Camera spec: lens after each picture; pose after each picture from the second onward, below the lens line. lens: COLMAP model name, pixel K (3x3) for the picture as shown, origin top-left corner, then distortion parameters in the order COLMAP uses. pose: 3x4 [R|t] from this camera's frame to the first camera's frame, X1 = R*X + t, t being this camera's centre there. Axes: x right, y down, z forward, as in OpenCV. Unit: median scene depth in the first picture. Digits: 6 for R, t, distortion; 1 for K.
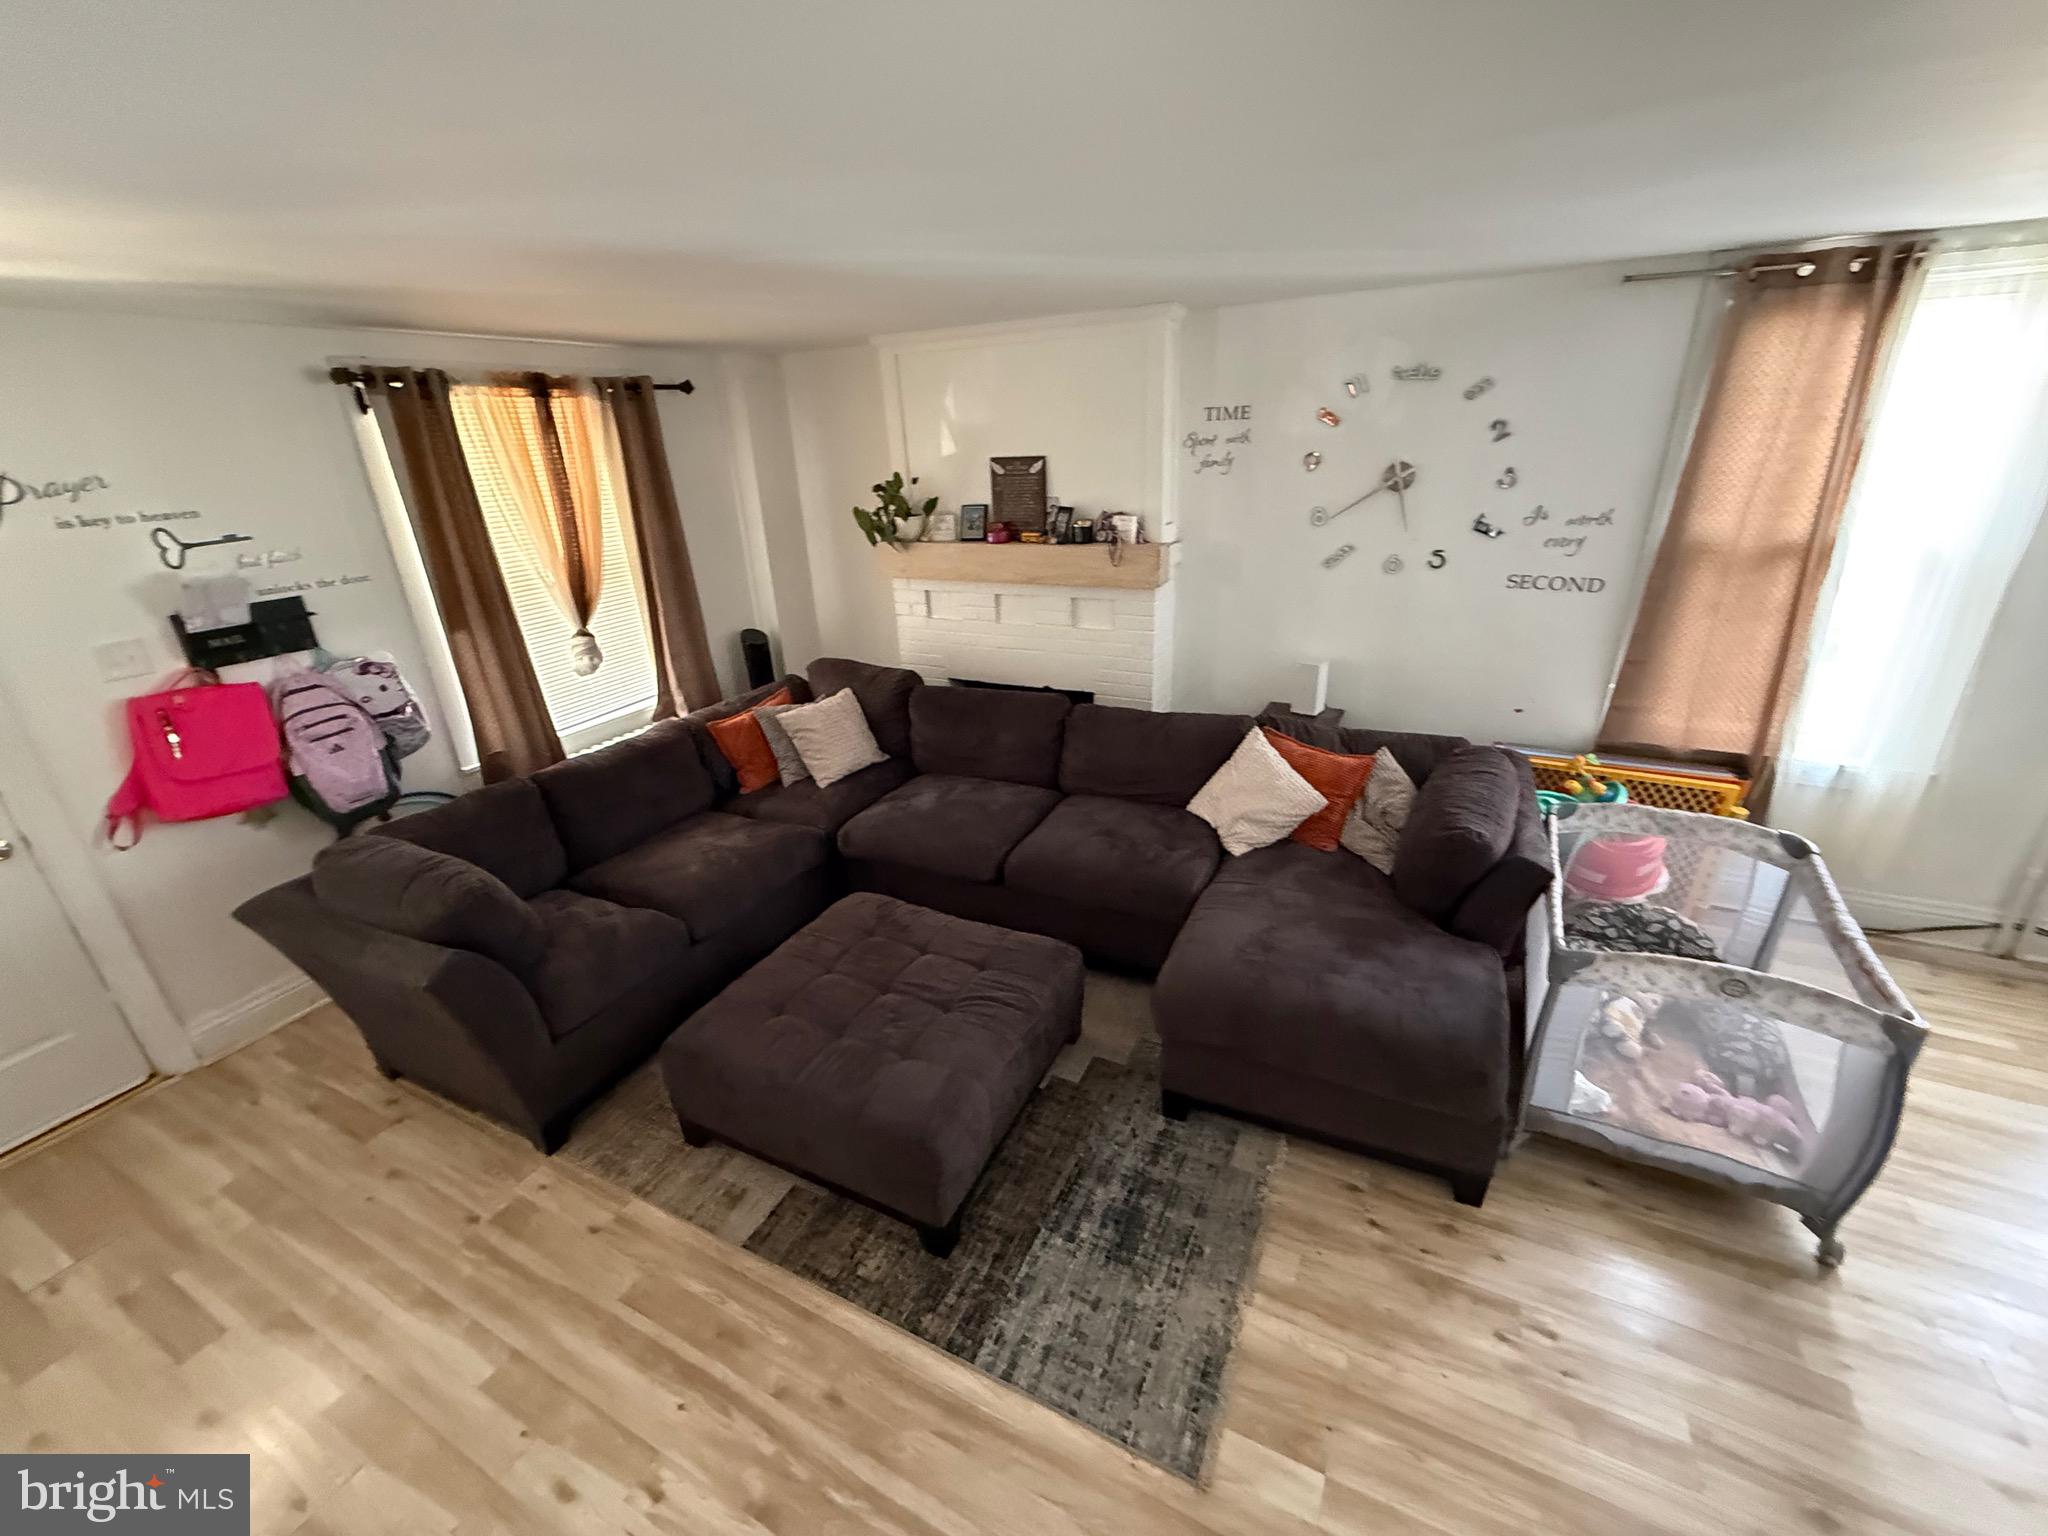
lens RADIAL K [[817.7, 0, 1020.4], [0, 817.7, 765.8], [0, 0, 1]] dist [-0.001433, 0.000392]
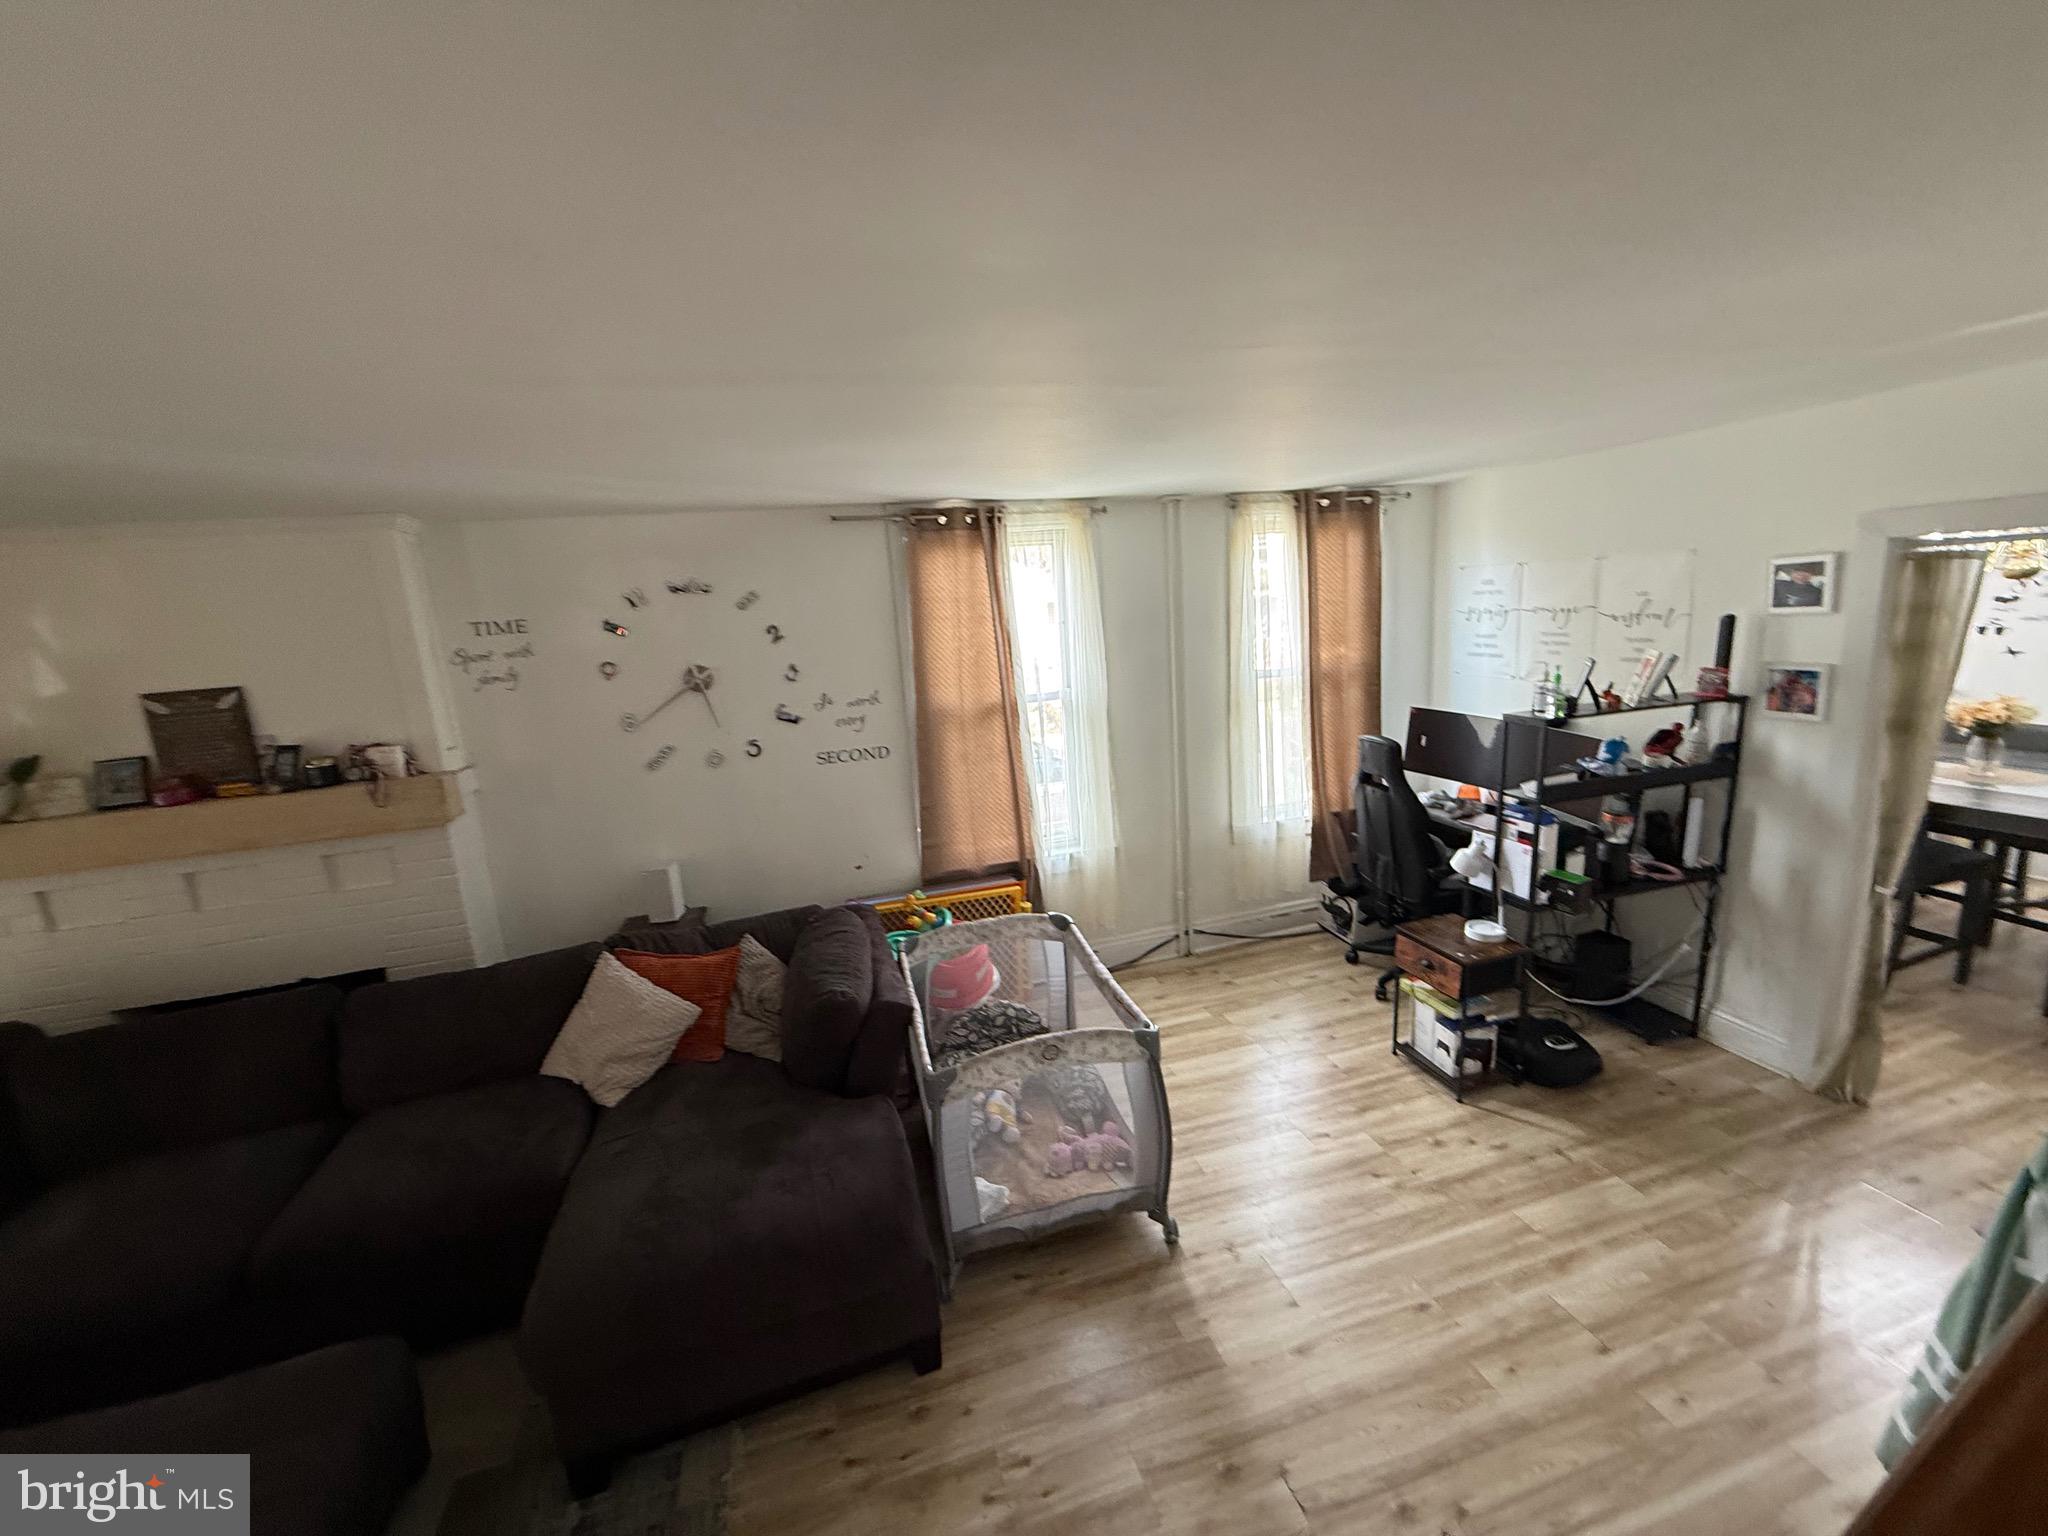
lens RADIAL K [[813.0, 0, 1019.7], [0, 813.0, 766.9], [0, 0, 1]] dist [-0.000989, -0.000029]
pose [[0.732305, -0.142077, 0.665991, 0.063110], [0.294702, 0.947788, -0.121853, 0.002436], [-0.613906, 0.285503, 0.735940, 0.013232]]
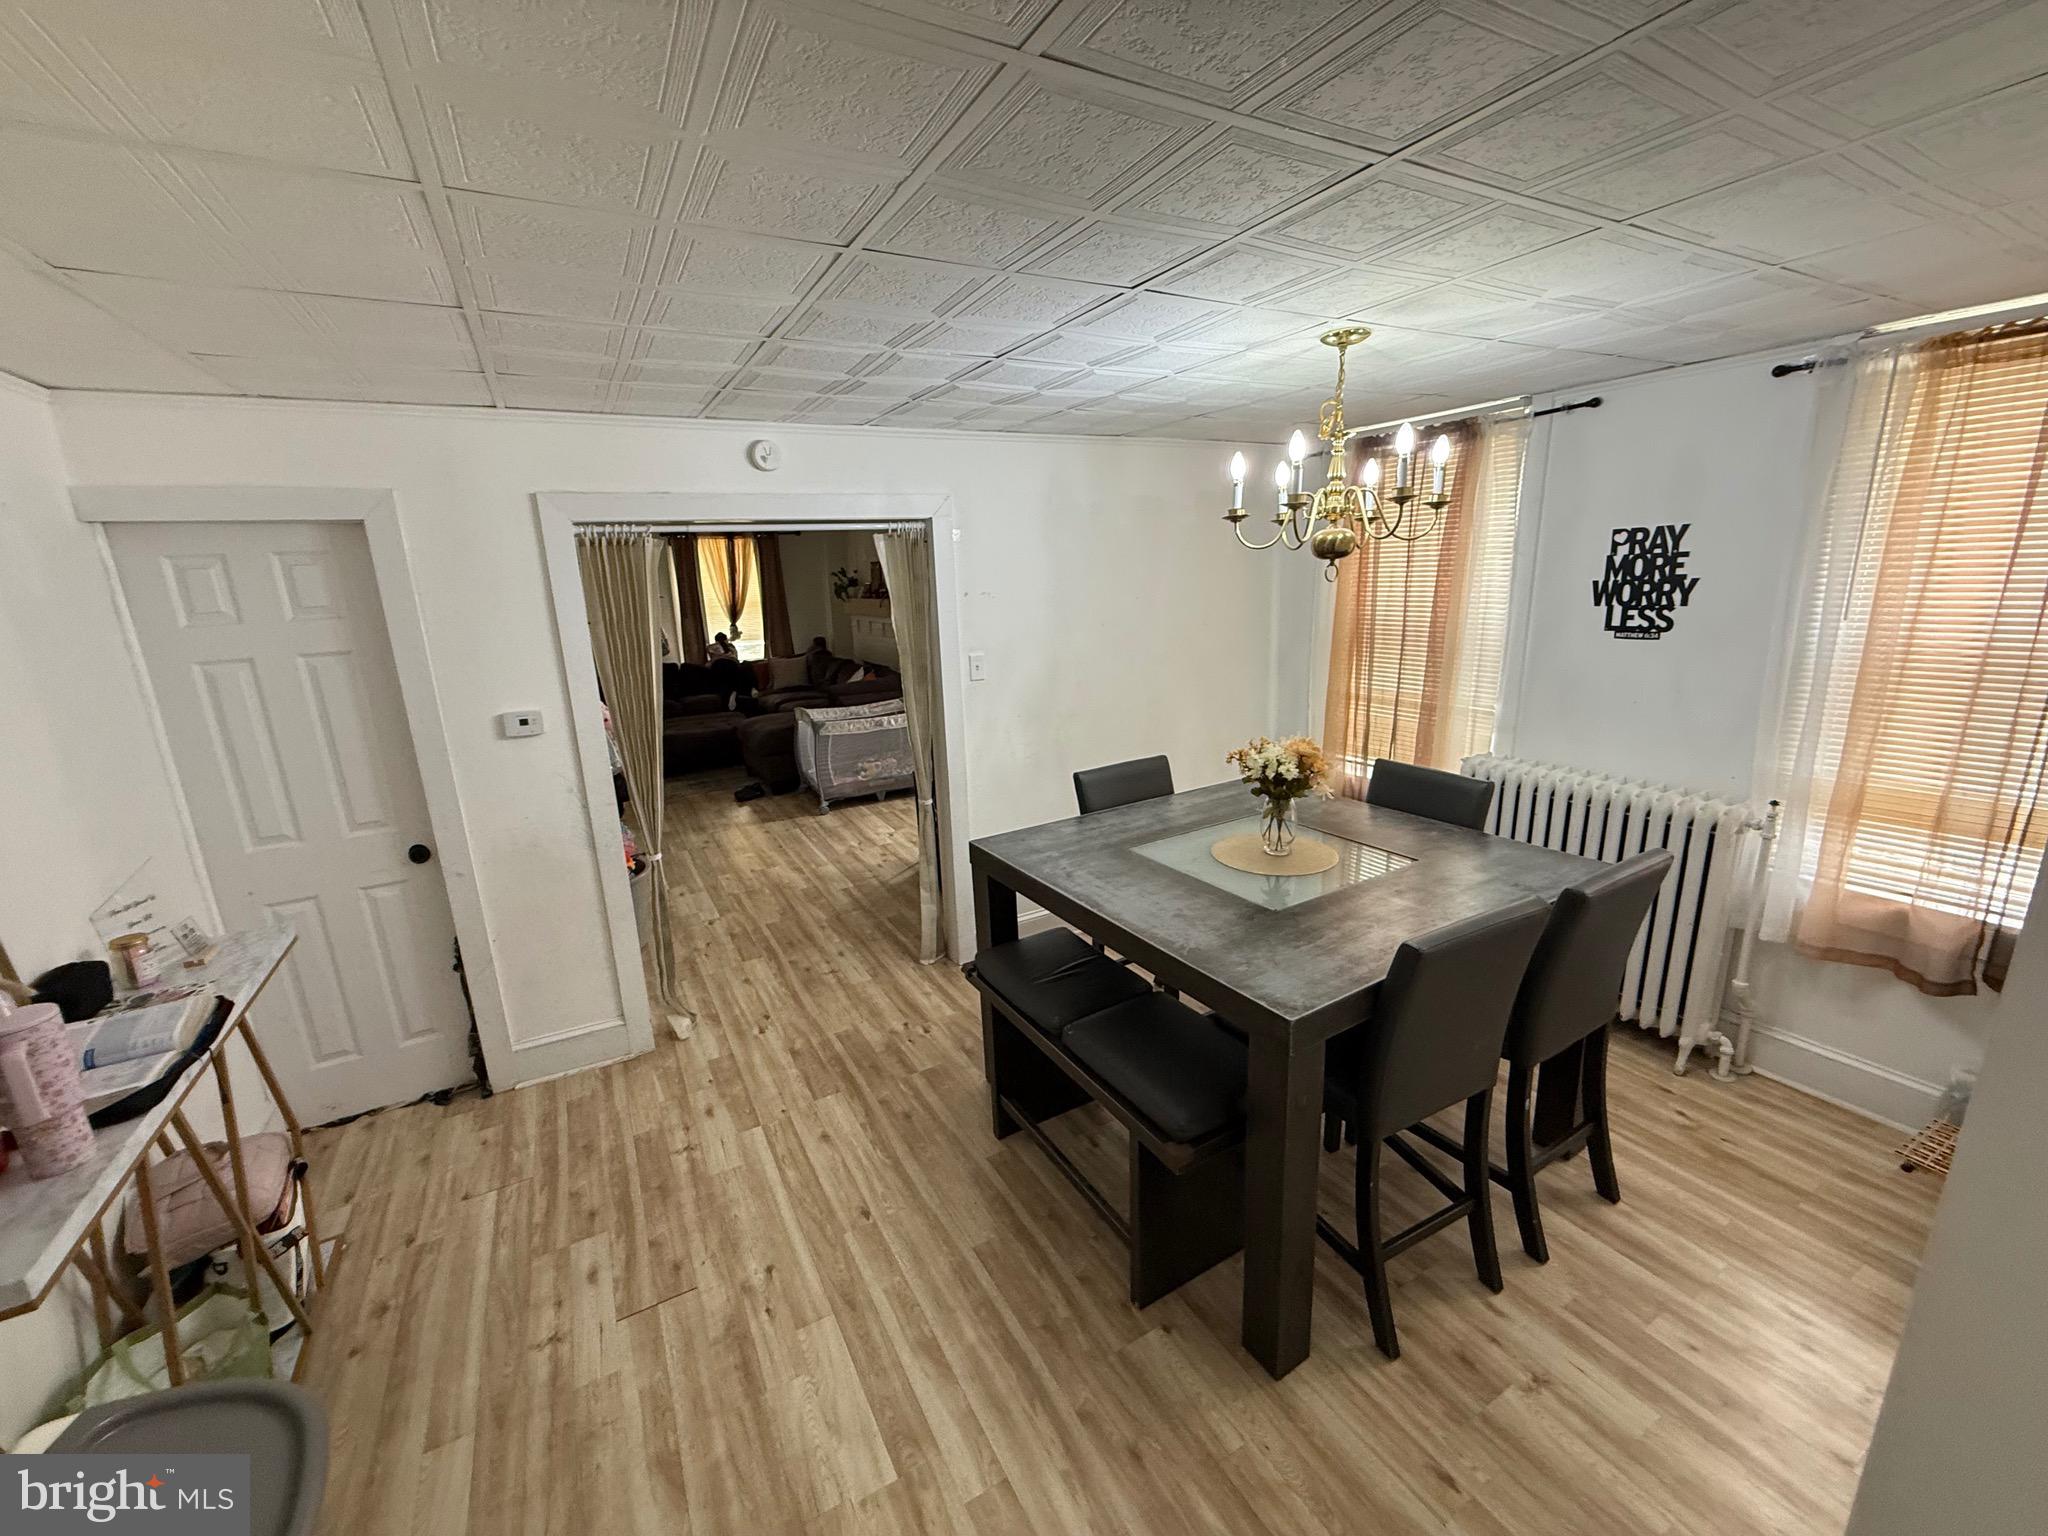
lens RADIAL K [[817.2, 0, 1021.0], [0, 817.2, 766.0], [0, 0, 1]] dist [-0.000644, 0.000042]
pose [[0.830120, 0.138750, -0.540046, 2.226518], [-0.203165, 0.977229, -0.061219, 0.322596], [0.519254, 0.160537, 0.839406, -0.835296]]
